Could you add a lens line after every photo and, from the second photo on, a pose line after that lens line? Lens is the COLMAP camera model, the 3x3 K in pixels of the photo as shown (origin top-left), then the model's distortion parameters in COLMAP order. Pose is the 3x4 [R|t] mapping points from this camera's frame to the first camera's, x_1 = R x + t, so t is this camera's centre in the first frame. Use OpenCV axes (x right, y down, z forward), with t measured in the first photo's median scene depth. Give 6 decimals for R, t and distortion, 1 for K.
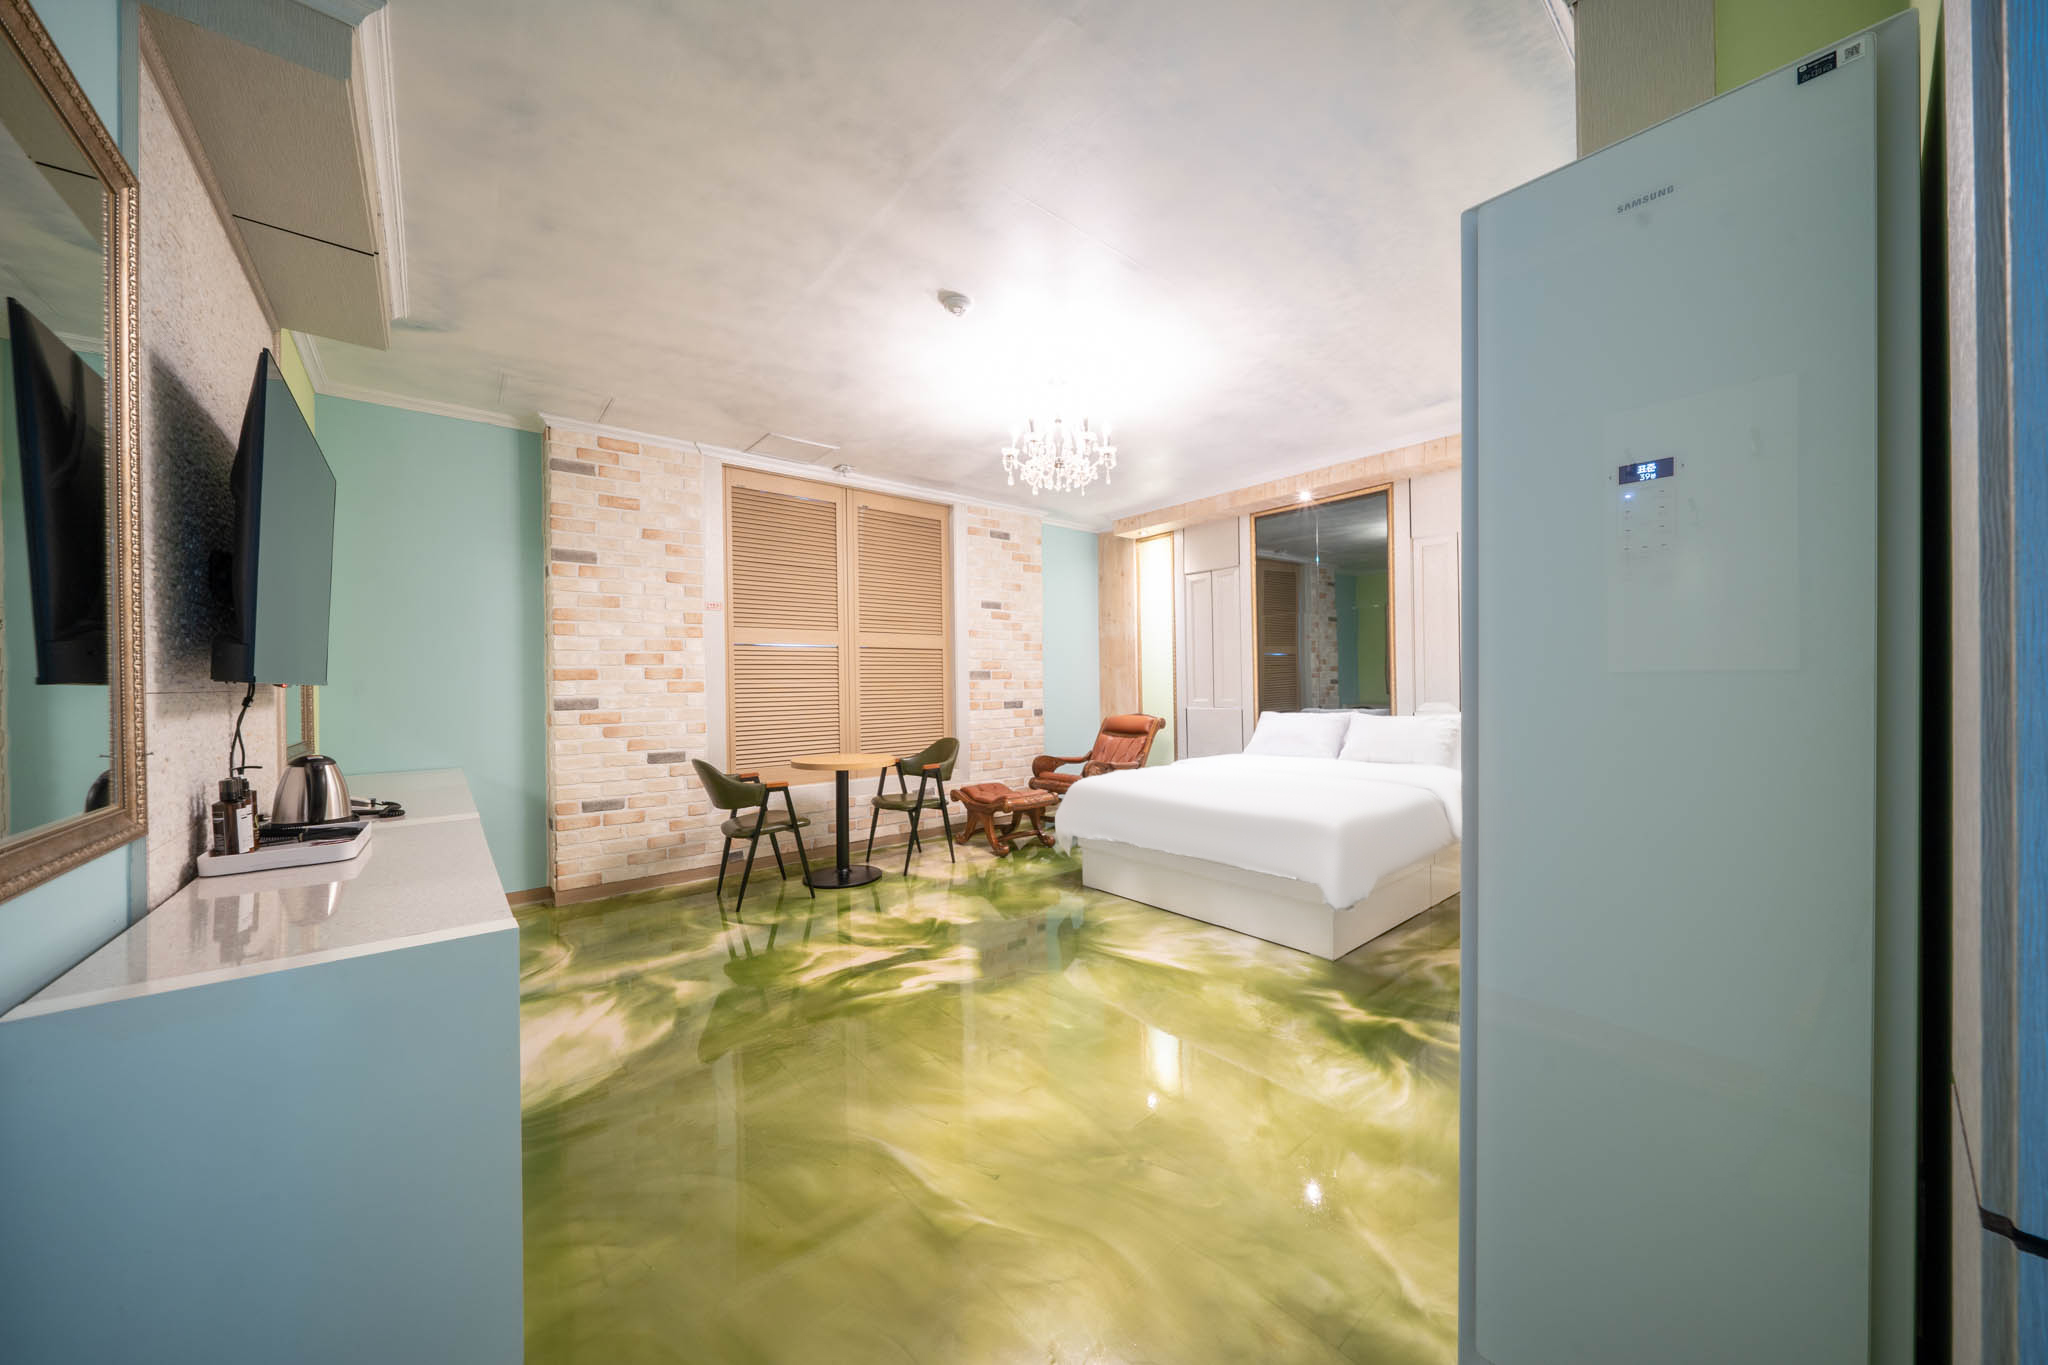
lens RADIAL K [[695.6, 0, 1036.9], [0, 695.6, 684.7], [0, 0, 1]] dist [-0.002100, 0.000073]
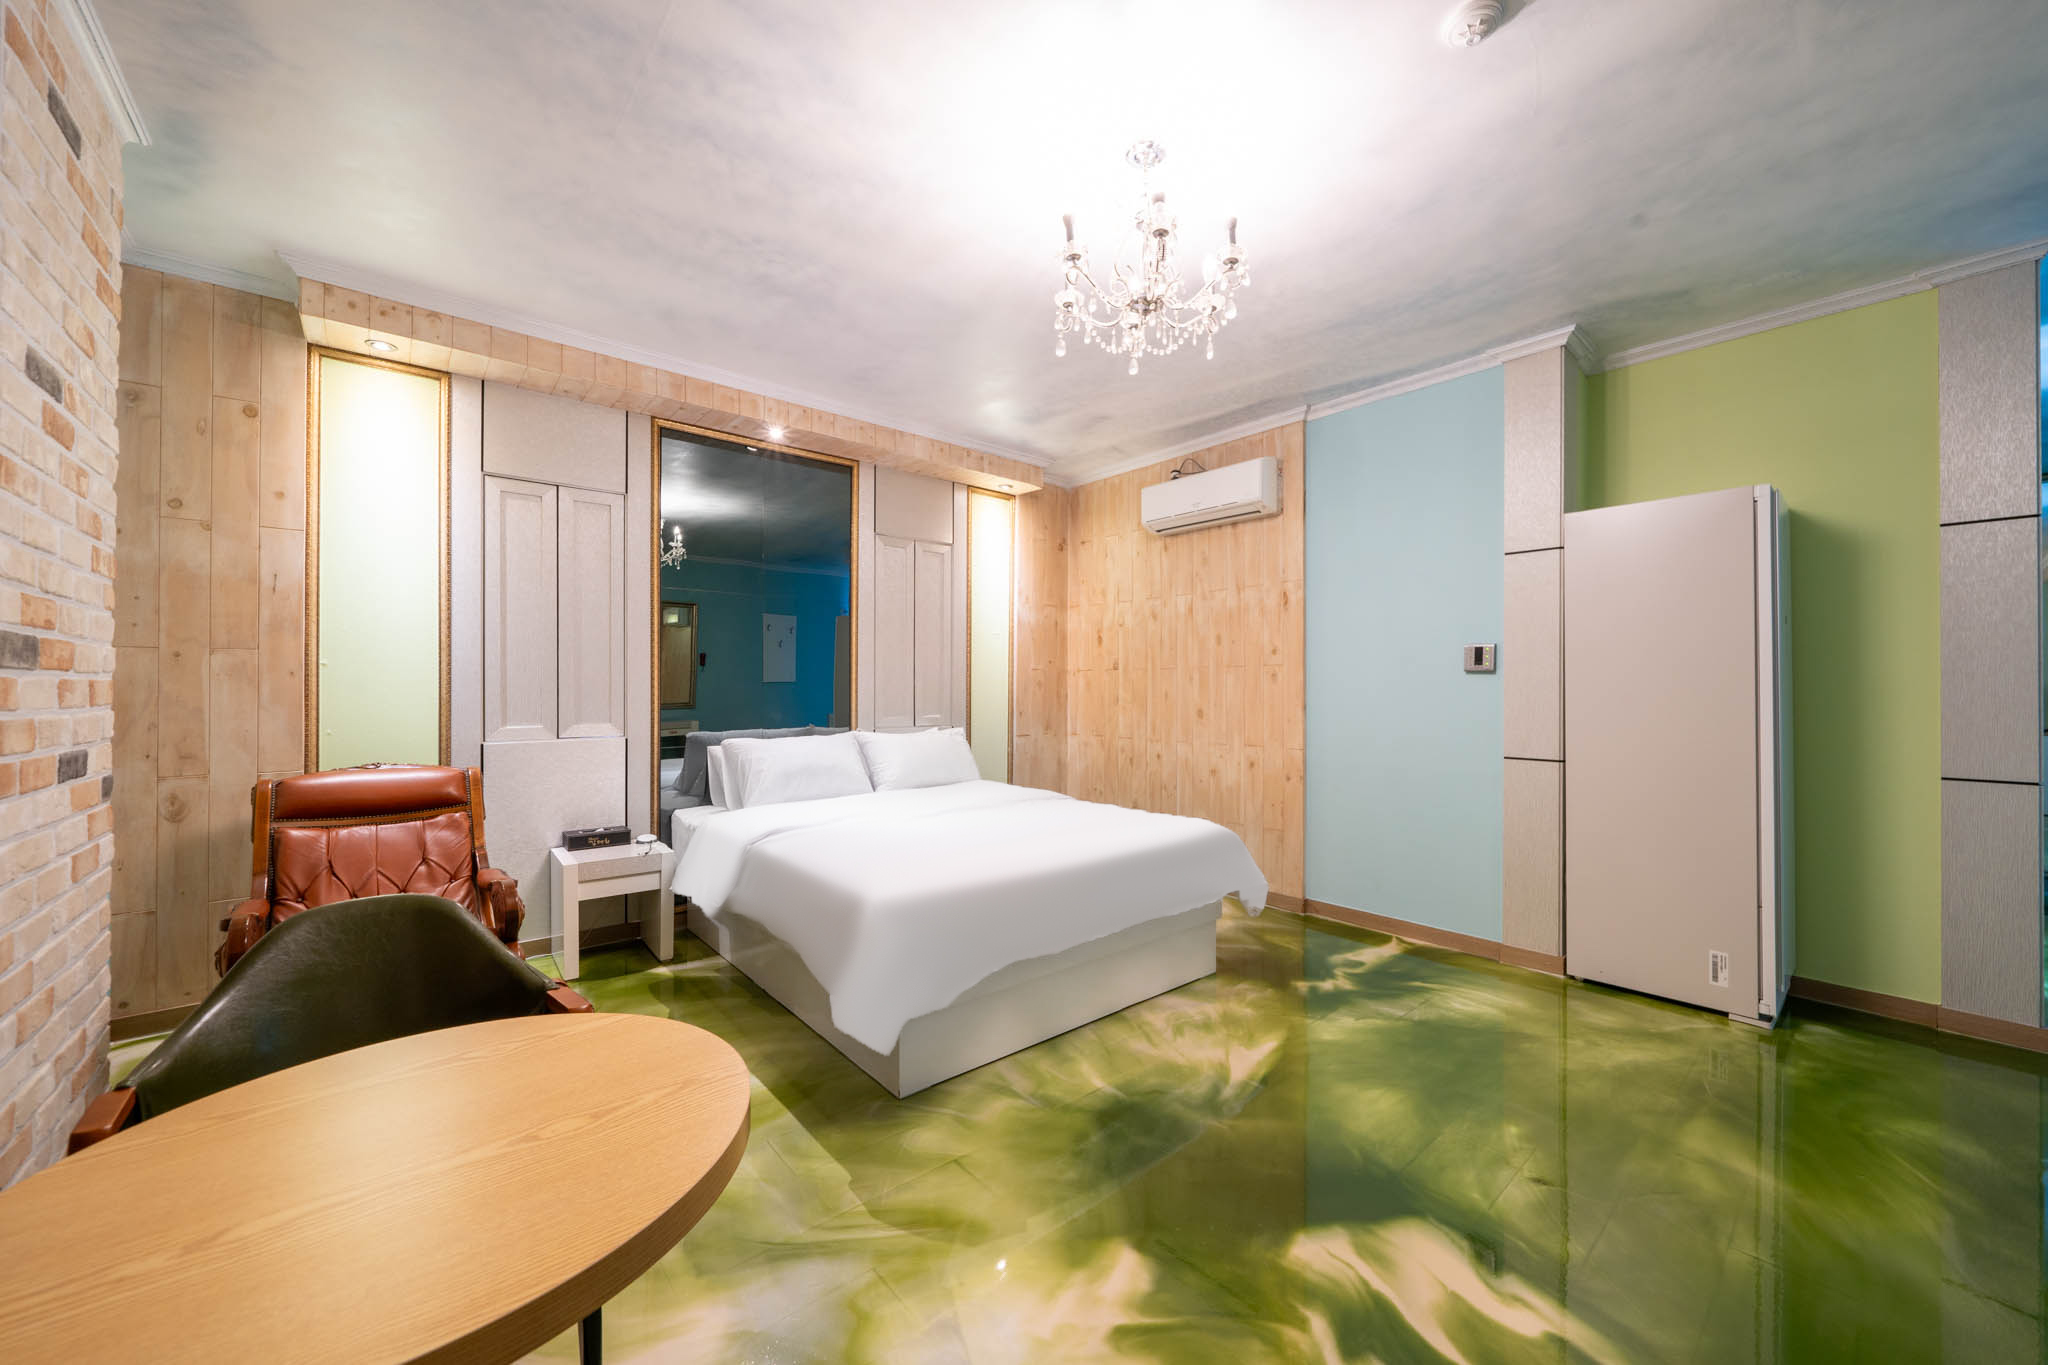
lens RADIAL K [[810.2, 0, 926.3], [0, 810.2, 685.7], [0, 0, 1]] dist [-0.001956, -0.000653]
pose [[-0.003844, 0.014474, 0.999888, -0.686238], [-0.002256, 0.999893, -0.014483, 0.000860], [-0.999990, -0.002312, -0.003811, 1.304873]]
